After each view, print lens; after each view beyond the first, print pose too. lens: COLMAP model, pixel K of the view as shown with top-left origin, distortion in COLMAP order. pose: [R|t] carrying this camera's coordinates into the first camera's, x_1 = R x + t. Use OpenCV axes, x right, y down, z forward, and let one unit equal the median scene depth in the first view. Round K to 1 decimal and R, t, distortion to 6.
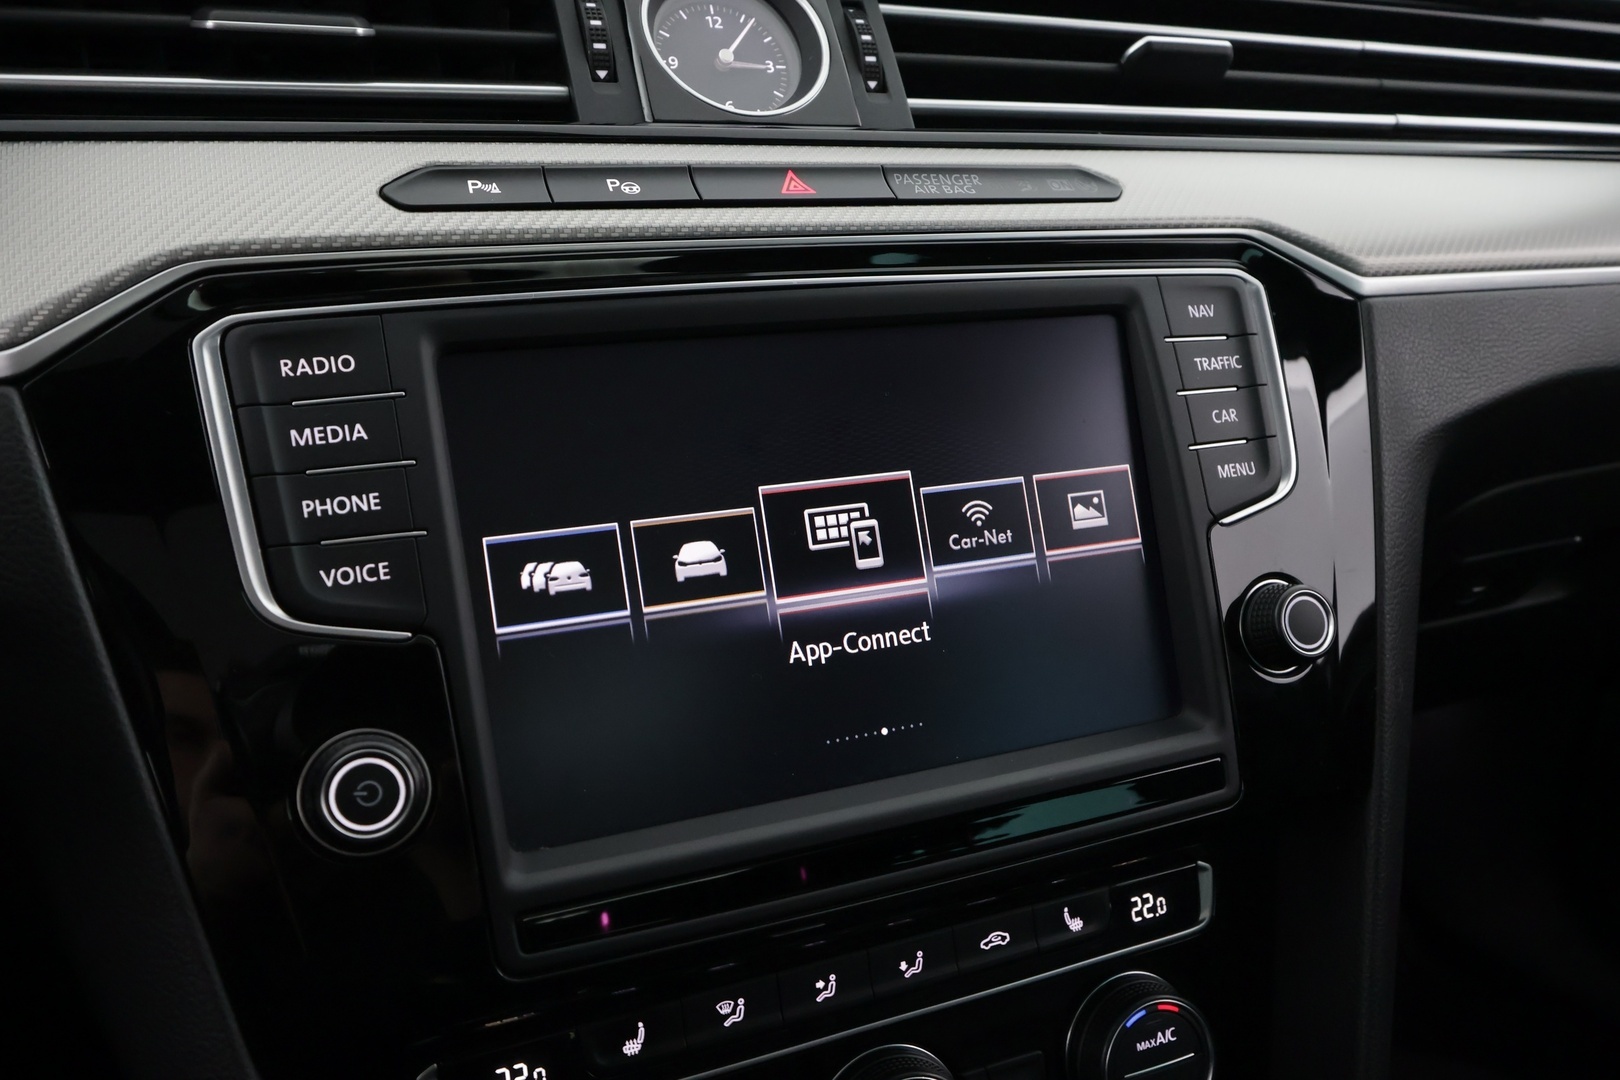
lens RADIAL K [[1276.3, 0, 810.0], [0, 1276.3, 540.0], [0, 0, 1]] dist [0.001822, 0.003810]
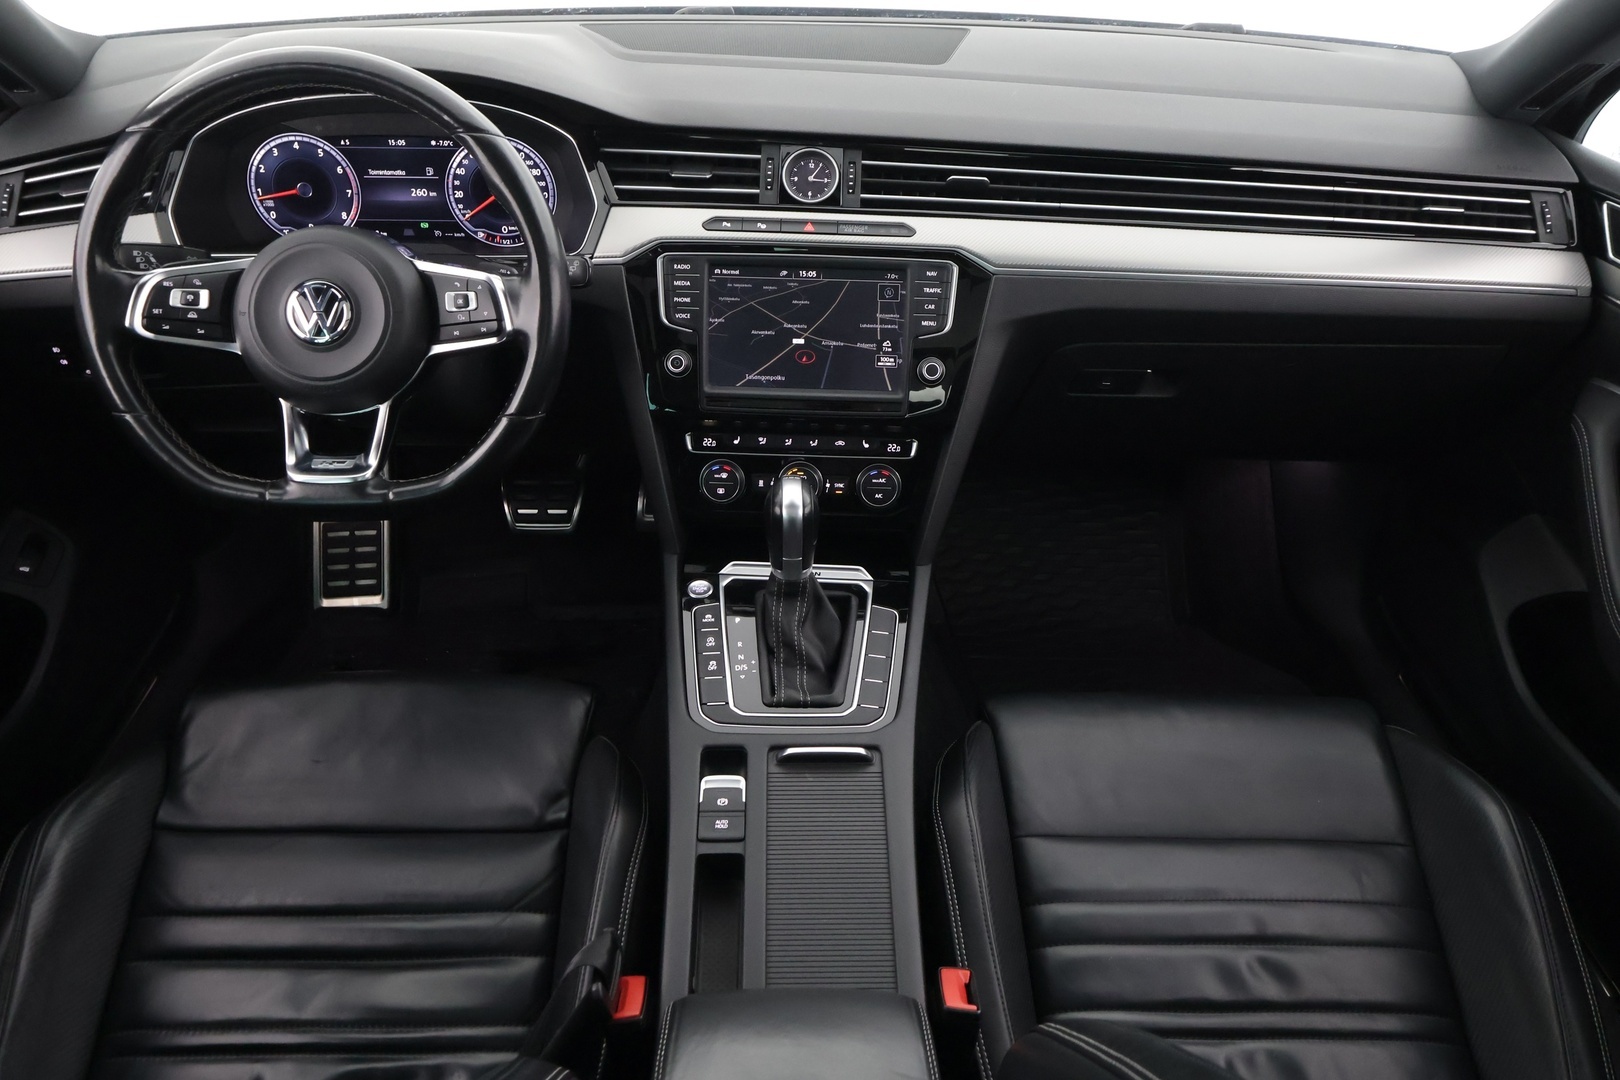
lens RADIAL K [[1279.4, 0, 813.2], [0, 1279.4, 536.9], [0, 0, 1]] dist [0.002772, 0.000764]
pose [[0.908069, 0.223580, -0.354152, 1.451715], [-0.142985, 0.960282, 0.239611, -0.293662], [0.393658, -0.166945, 0.903971, -2.397541]]
